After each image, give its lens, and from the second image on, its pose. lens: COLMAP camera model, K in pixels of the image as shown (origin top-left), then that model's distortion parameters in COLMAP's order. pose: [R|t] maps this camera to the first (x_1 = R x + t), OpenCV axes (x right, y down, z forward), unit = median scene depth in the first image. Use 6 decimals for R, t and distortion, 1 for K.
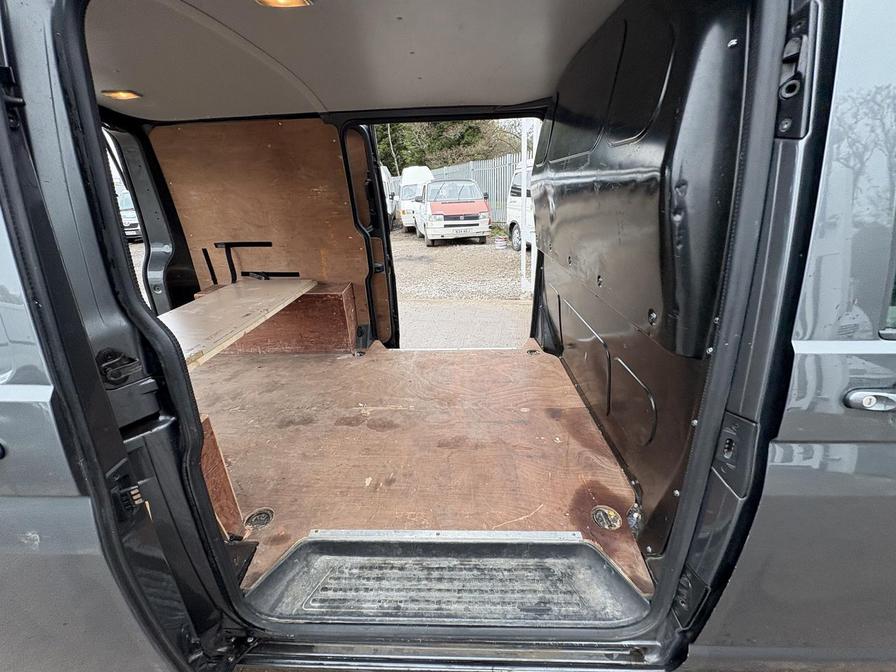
lens RADIAL K [[356.2, 0, 445.5], [0, 356.2, 335.4], [0, 0, 1]] dist [-0.001765, 0.000437]
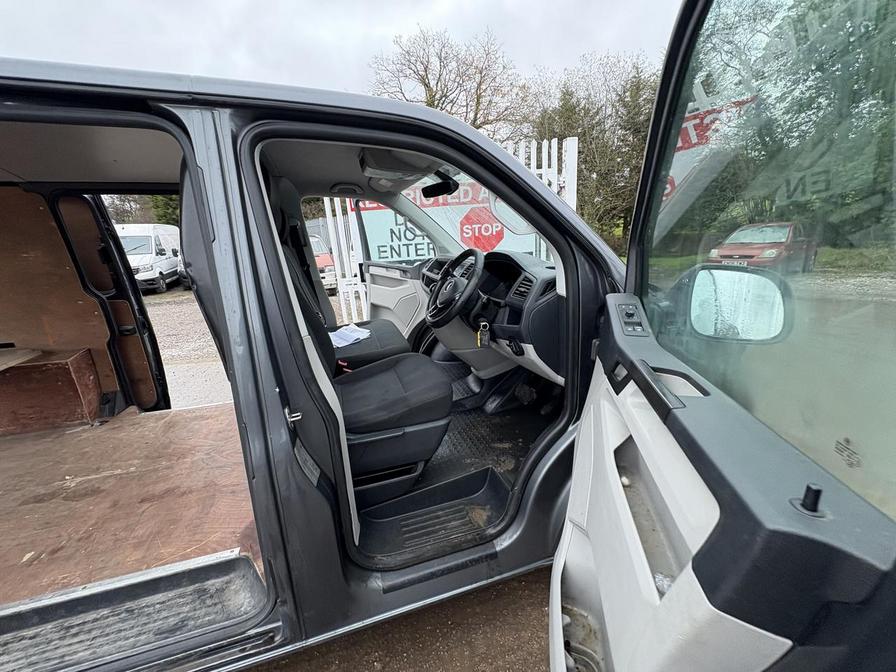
lens RADIAL K [[356.2, 0, 445.7], [0, 356.2, 334.7], [0, 0, 1]] dist [-0.001765, 0.000437]
pose [[0.943083, -0.083327, 0.321948, 0.443807], [0.125929, 0.985488, -0.113820, 0.058292], [-0.307792, 0.147884, 0.939891, -0.246101]]
